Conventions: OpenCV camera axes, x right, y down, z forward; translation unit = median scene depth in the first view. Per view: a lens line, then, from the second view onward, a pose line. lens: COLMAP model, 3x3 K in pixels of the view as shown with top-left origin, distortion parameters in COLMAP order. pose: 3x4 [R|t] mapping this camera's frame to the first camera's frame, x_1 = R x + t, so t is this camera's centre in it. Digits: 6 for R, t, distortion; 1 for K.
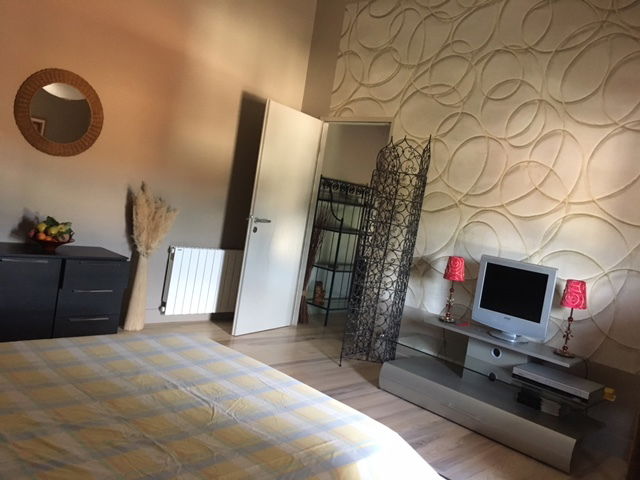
lens RADIAL K [[543.2, 0, 318.2], [0, 543.2, 240.2], [0, 0, 1]] dist [0.032293, -0.019577]
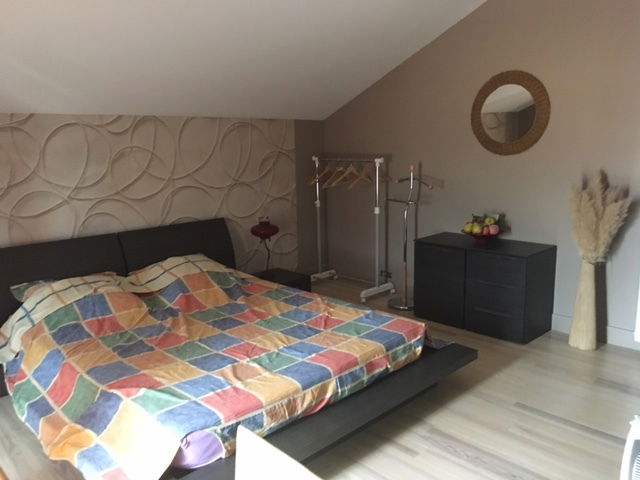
lens RADIAL K [[543.2, 0, 318.4], [0, 543.2, 239.8], [0, 0, 1]] dist [0.032293, -0.019577]
pose [[0.024218, -0.225162, 0.974020, -0.661004], [0.191184, 0.957367, 0.216559, -0.128766], [-0.981255, 0.180972, 0.066232, 0.594573]]
